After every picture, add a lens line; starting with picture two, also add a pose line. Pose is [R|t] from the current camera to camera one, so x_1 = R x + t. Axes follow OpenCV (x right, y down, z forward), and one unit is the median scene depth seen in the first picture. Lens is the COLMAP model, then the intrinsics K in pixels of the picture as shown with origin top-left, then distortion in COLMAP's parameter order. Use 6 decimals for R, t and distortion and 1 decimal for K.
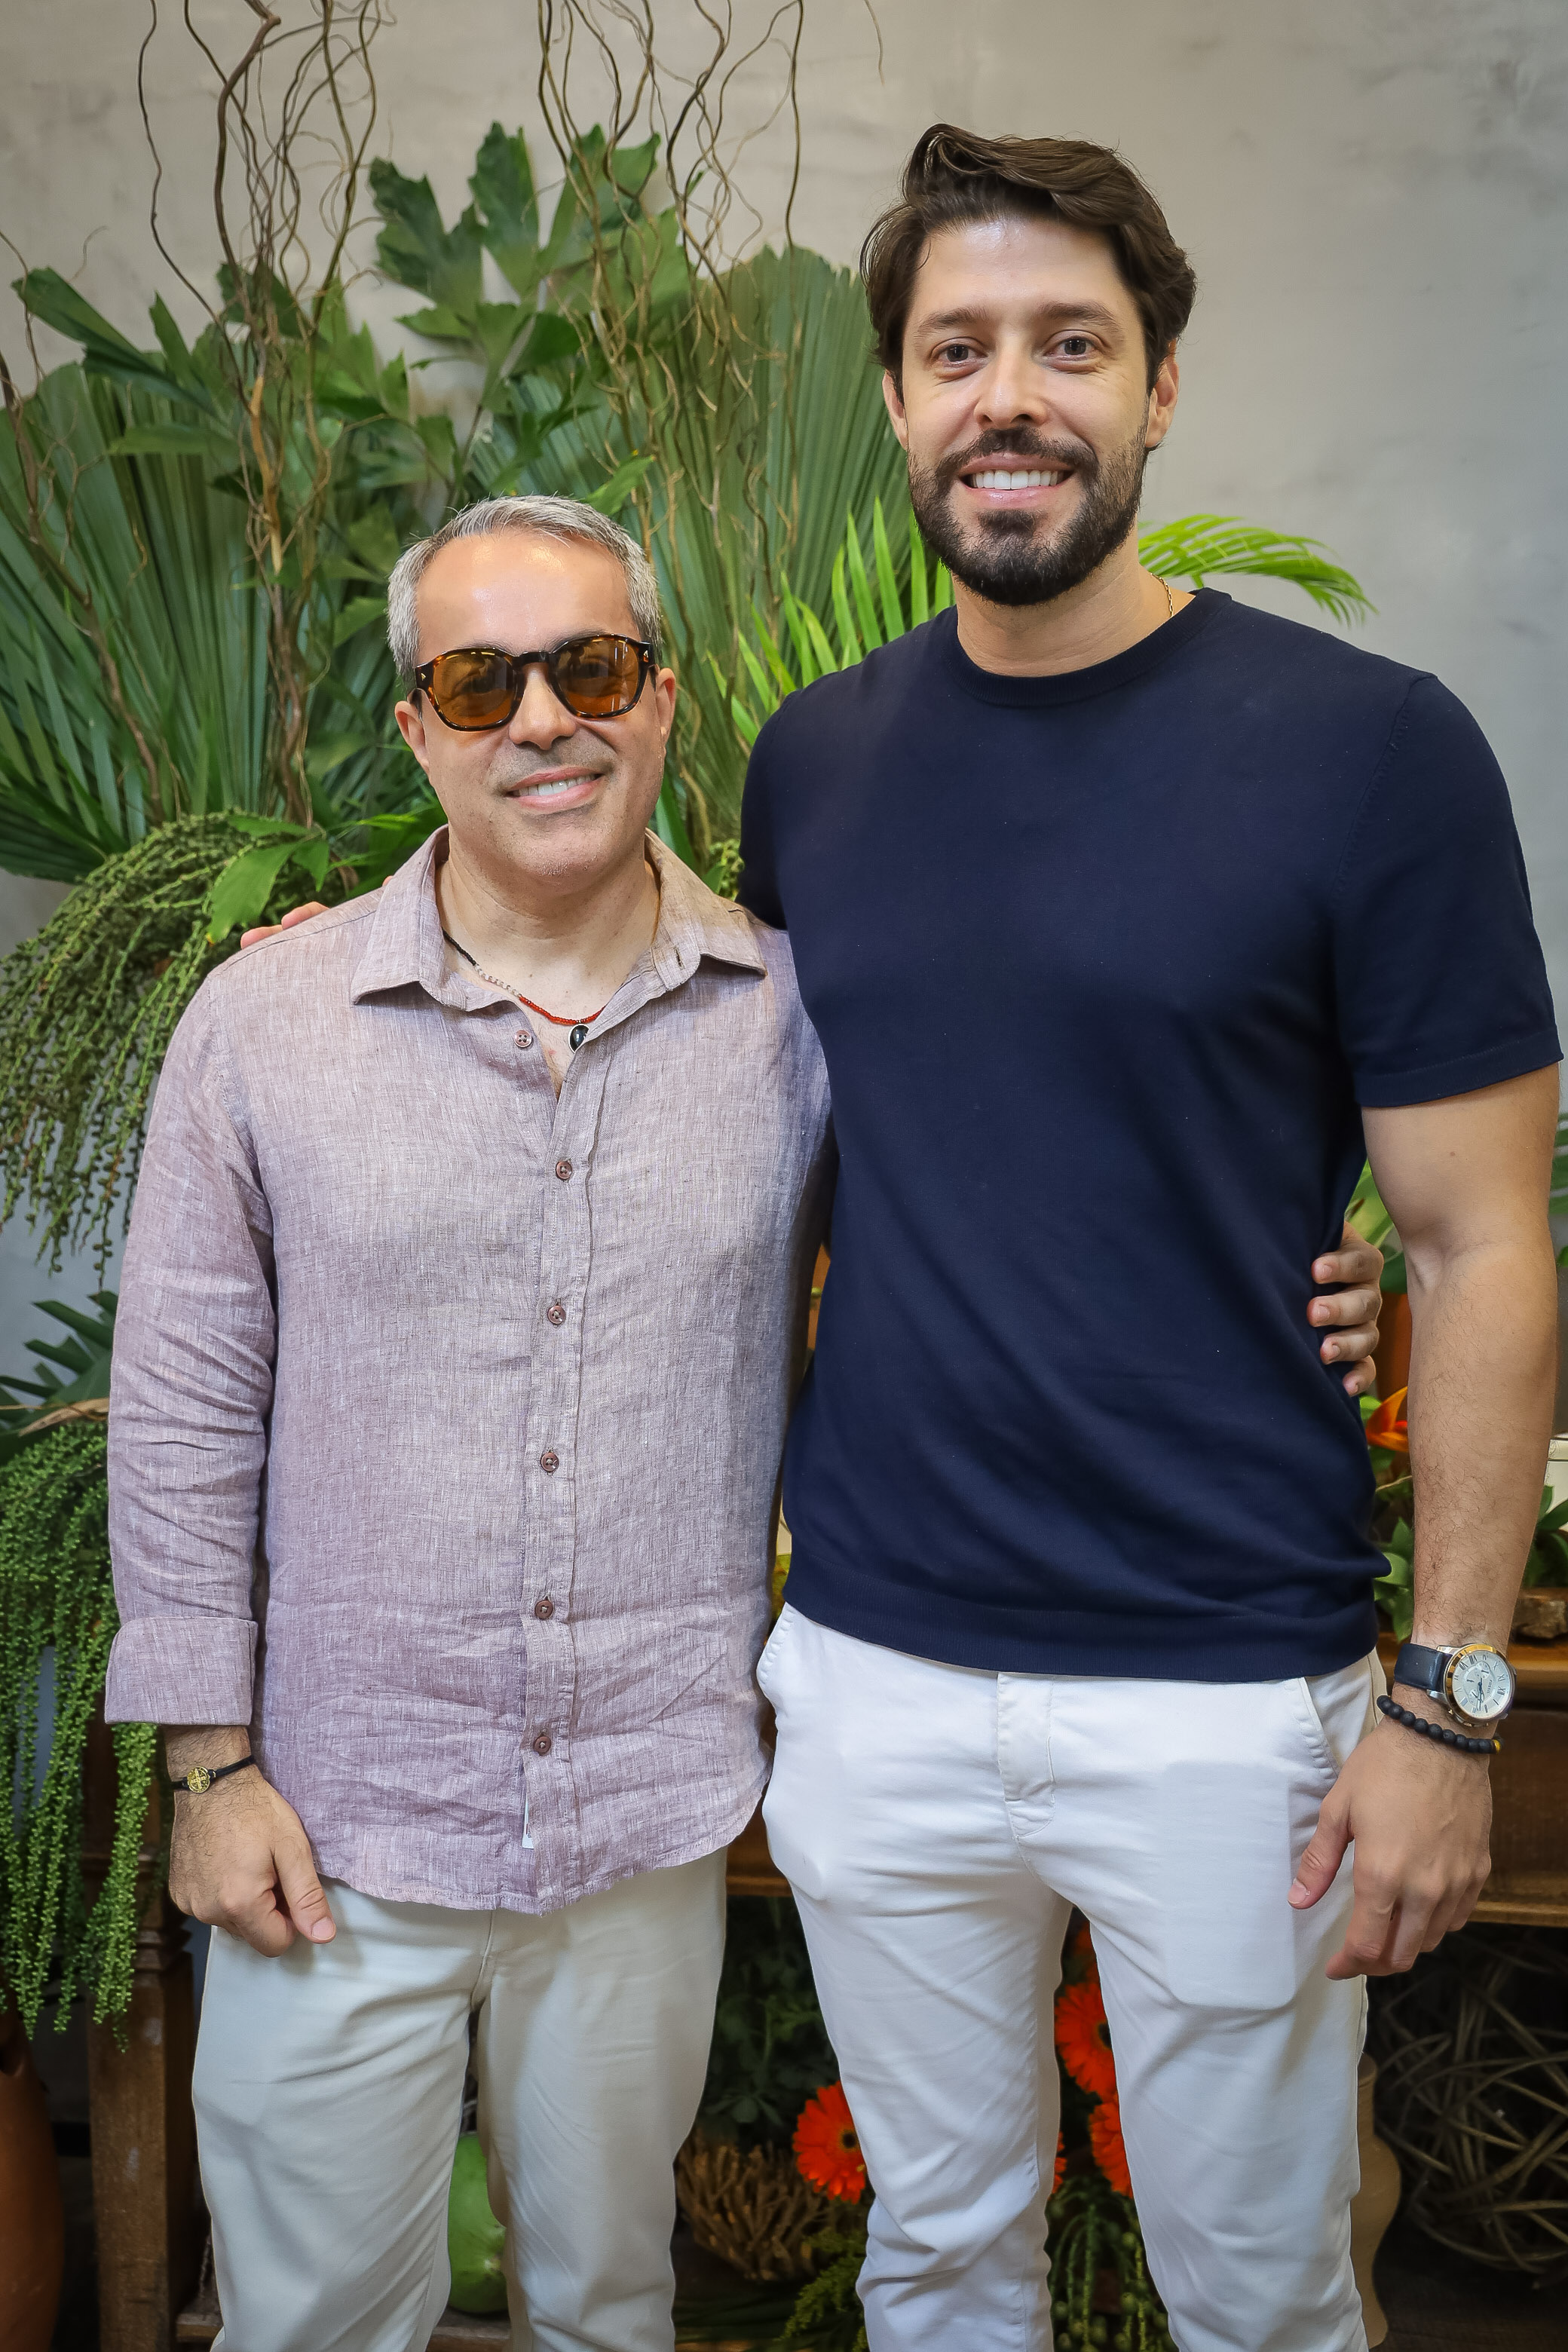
lens RADIAL K [[2454.7, 0, 744.7], [0, 2454.7, 1213.8], [0, 0, 1]] dist [-0.002224, 0.000000]
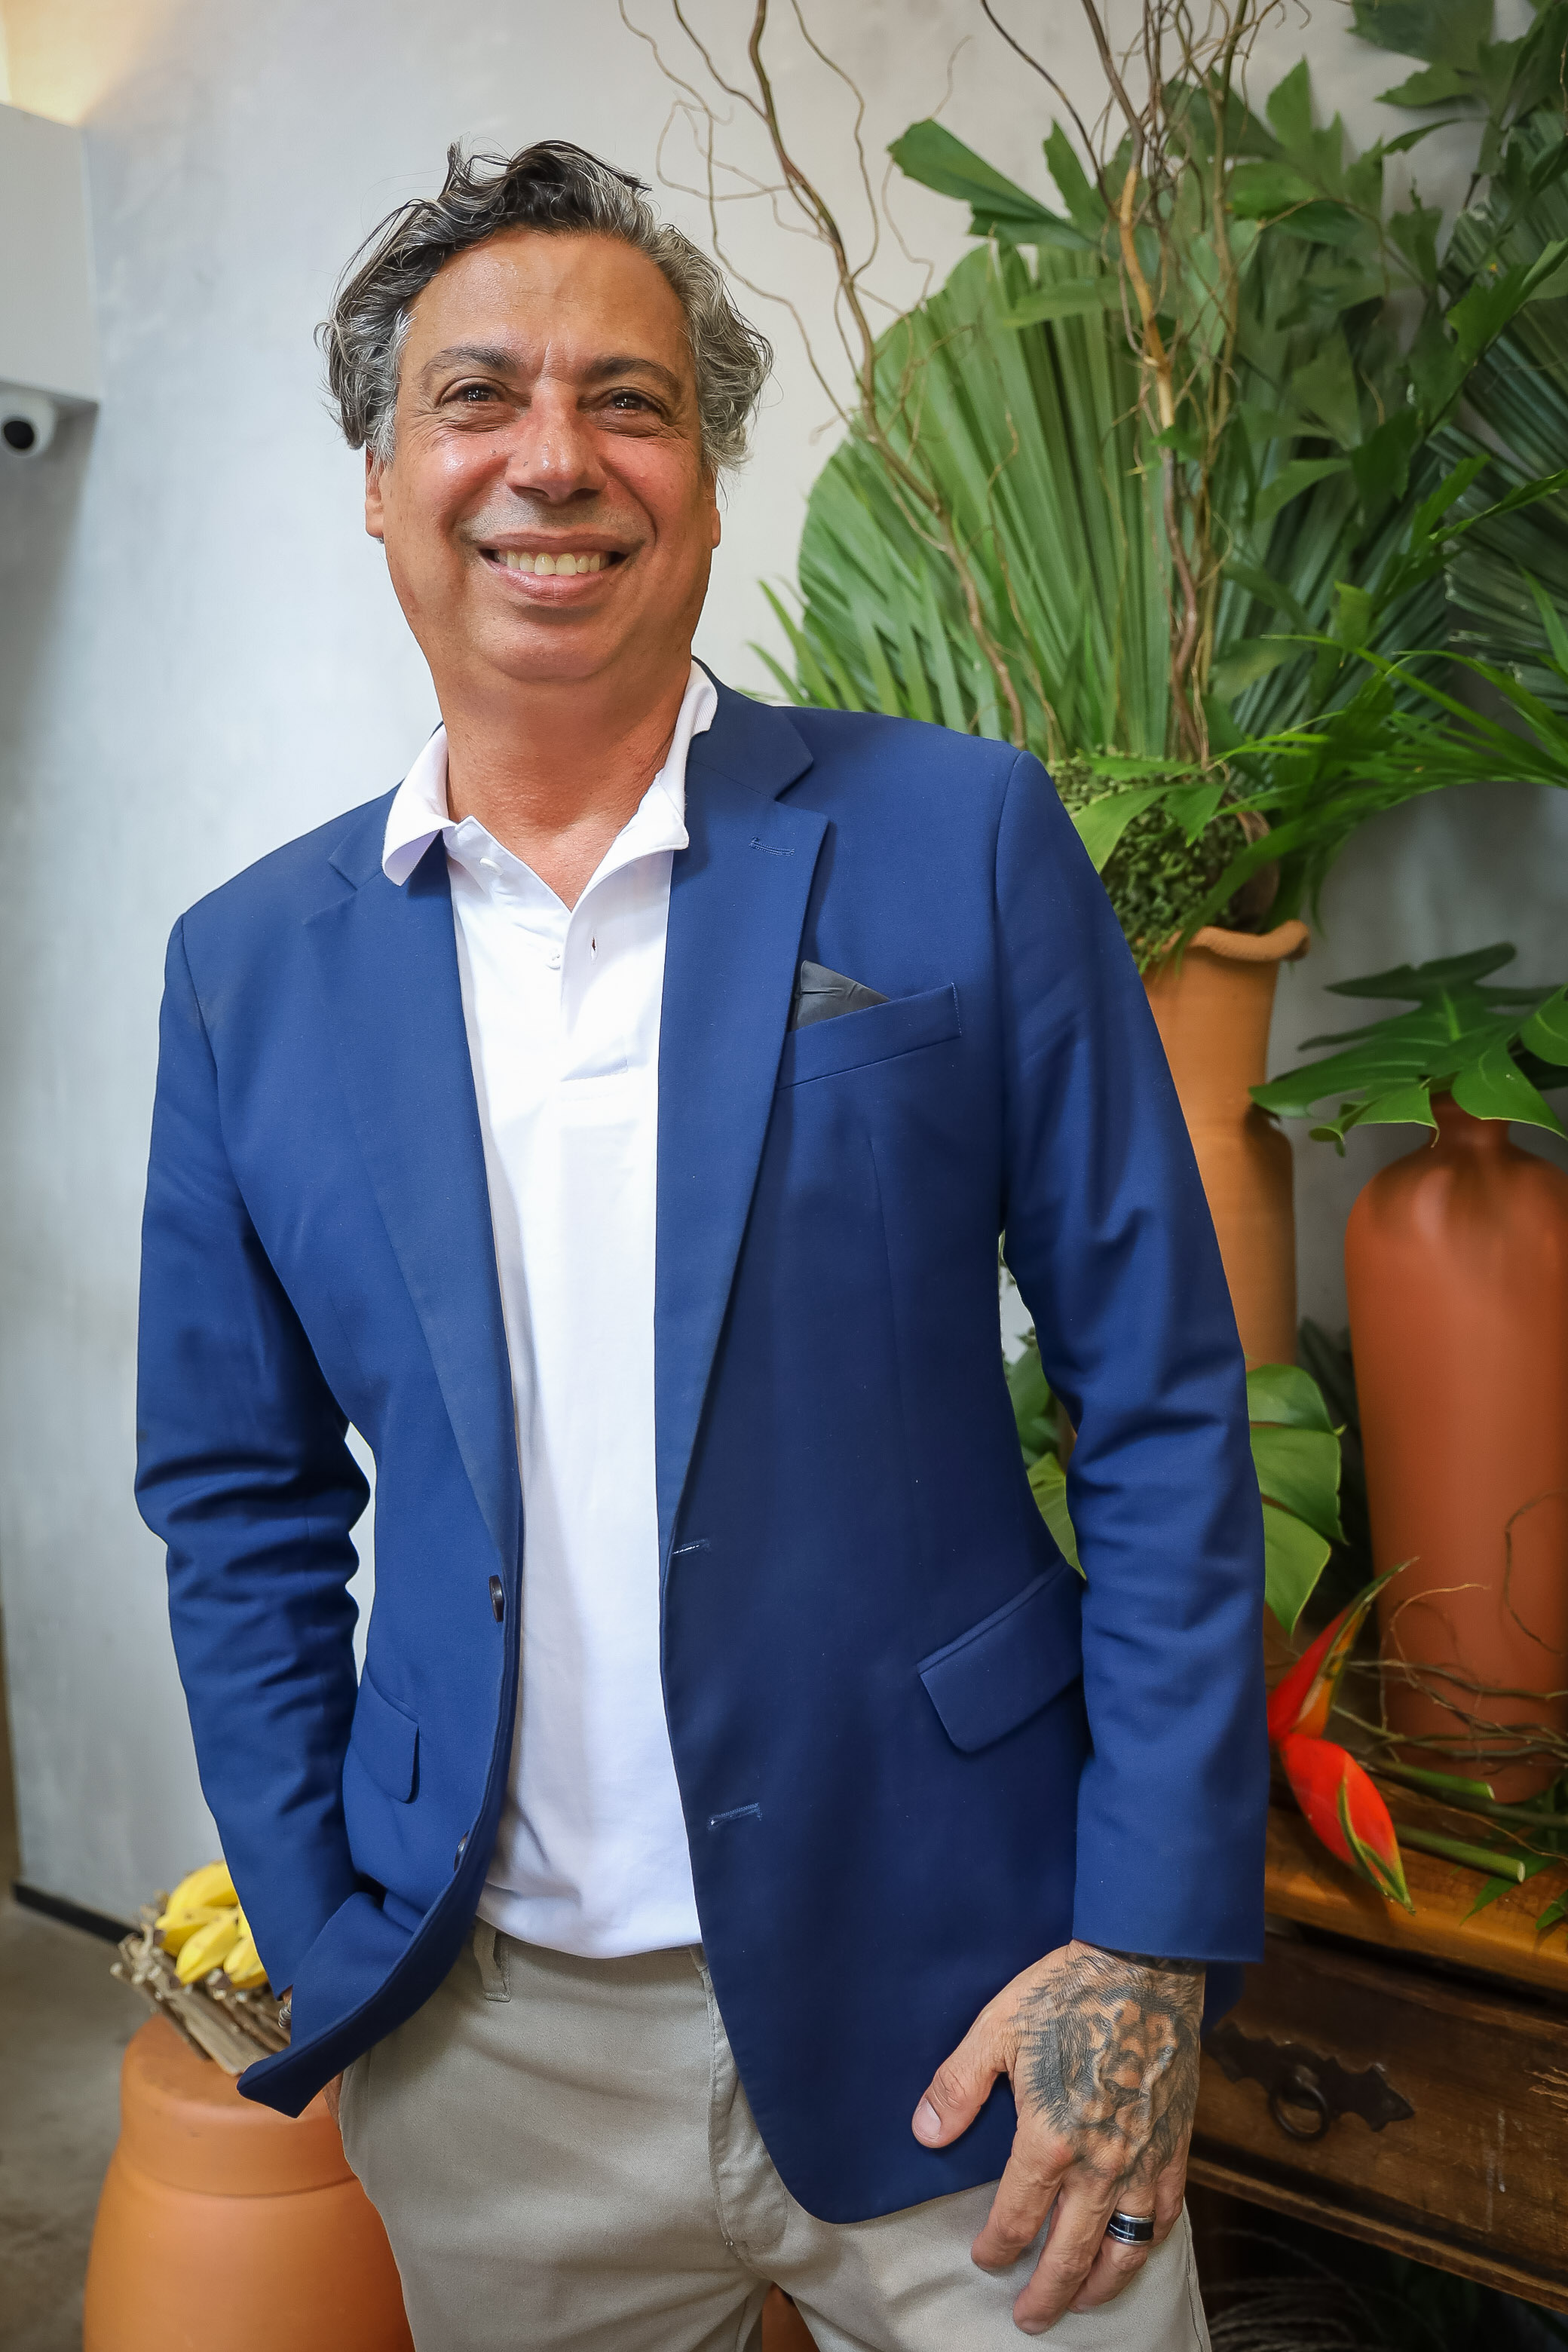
lens RADIAL K [[2111.4, 0, 789.7], [0, 2111.4, 1184.5], [0, 0, 1]] dist [-0.002180, 0.006791]
pose [[0.849365, 0.017809, -0.527506, 0.056643], [-0.021874, 0.999760, -0.001467, -0.024010], [0.527353, 0.012784, 0.849550, 0.367369]]
